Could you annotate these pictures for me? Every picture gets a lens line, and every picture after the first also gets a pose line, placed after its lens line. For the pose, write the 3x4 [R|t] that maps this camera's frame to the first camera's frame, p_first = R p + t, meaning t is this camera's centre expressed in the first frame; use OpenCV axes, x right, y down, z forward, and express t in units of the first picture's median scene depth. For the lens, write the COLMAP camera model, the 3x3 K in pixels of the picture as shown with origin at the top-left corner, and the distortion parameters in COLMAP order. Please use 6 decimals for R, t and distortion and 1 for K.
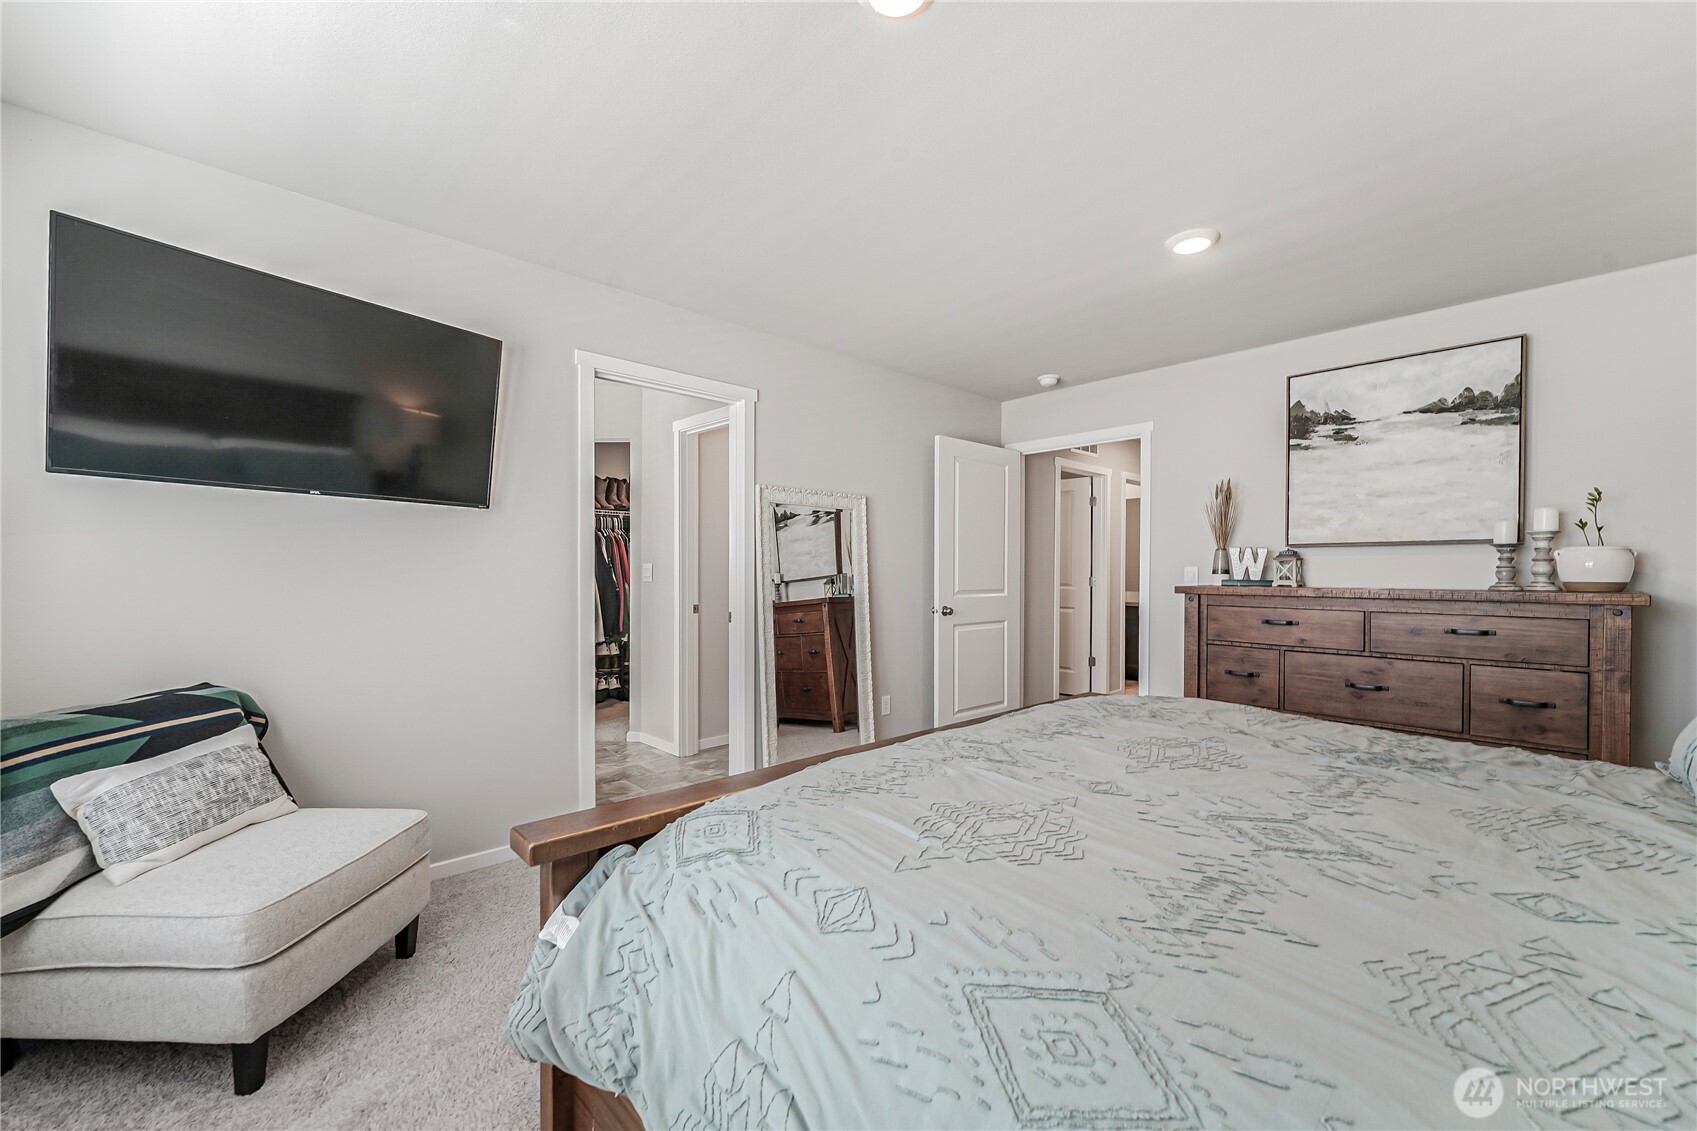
lens RADIAL K [[683.8, 0, 851.2], [0, 683.8, 579.8], [0, 0, 1]] dist [-0.002506, 0.000888]
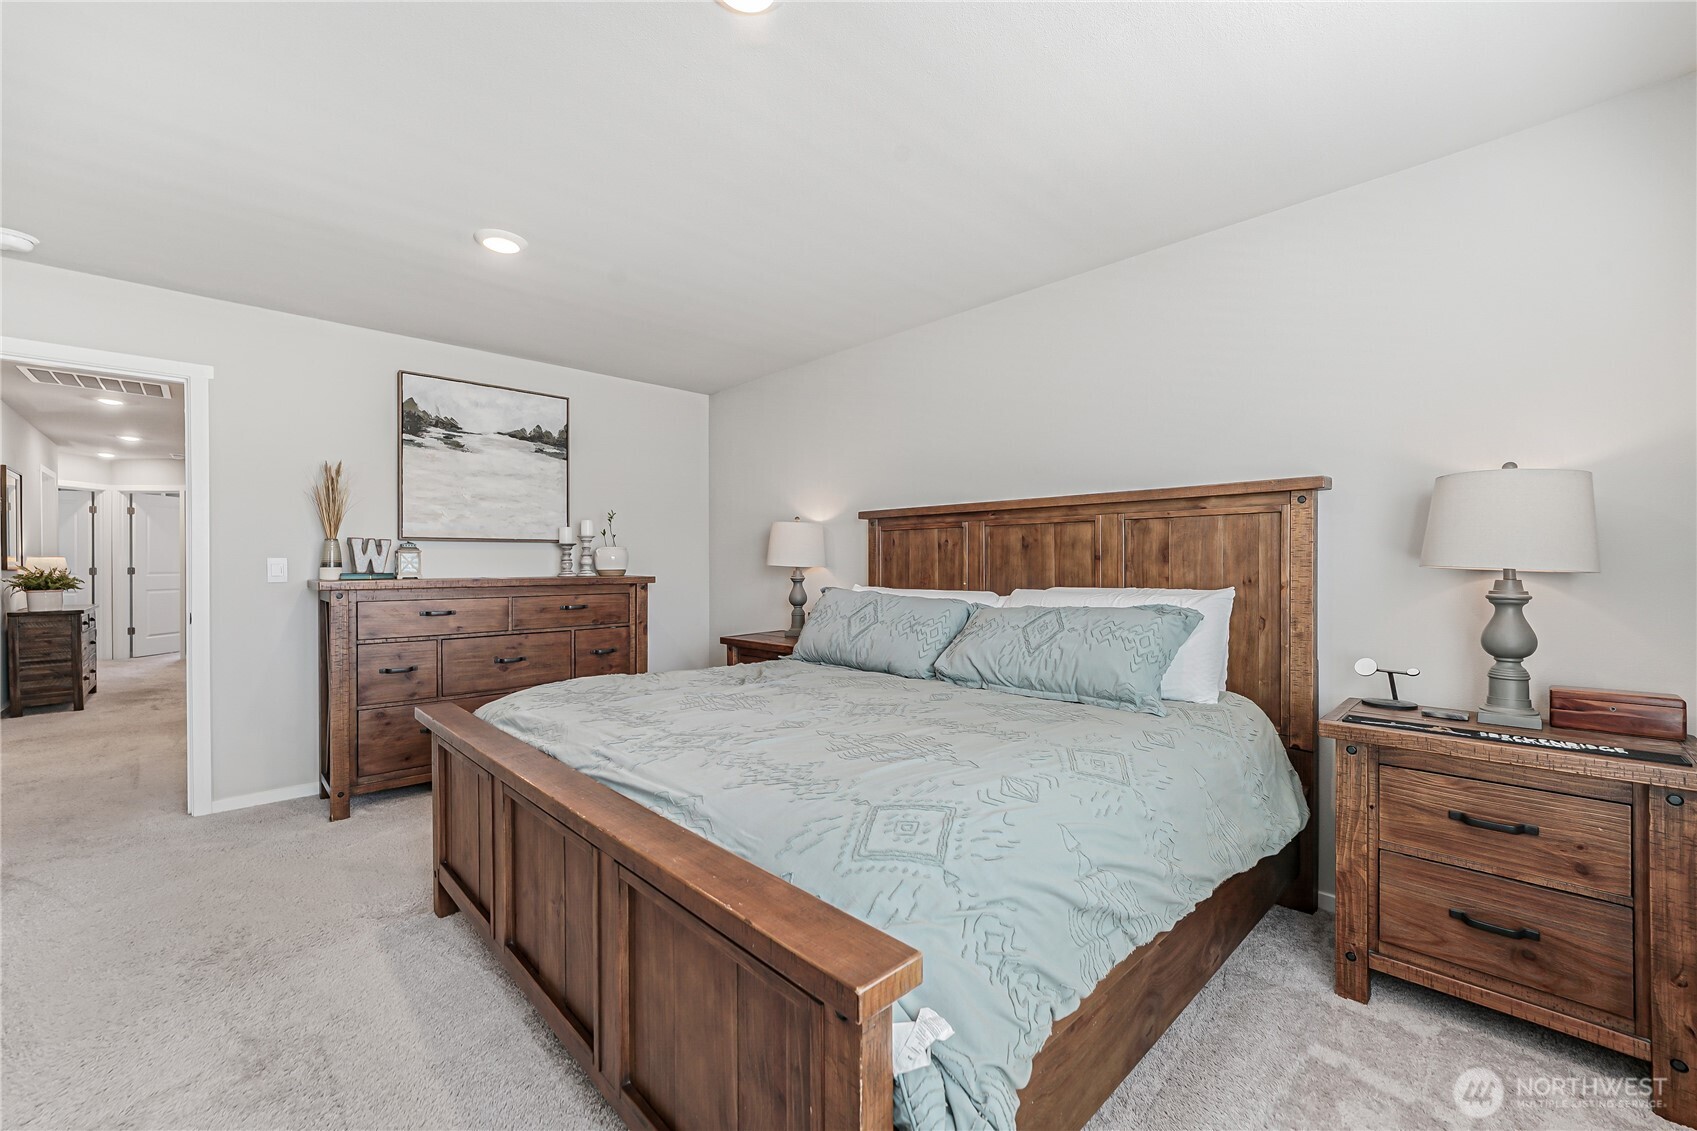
lens RADIAL K [[683.8, 0, 856.0], [0, 683.8, 563.0], [0, 0, 1]] dist [-0.002506, 0.000888]
pose [[-0.011733, -0.002796, 0.999927, -0.415559], [0.015548, 0.999875, 0.002978, -0.006670], [-0.999810, 0.015582, -0.011688, 0.378301]]
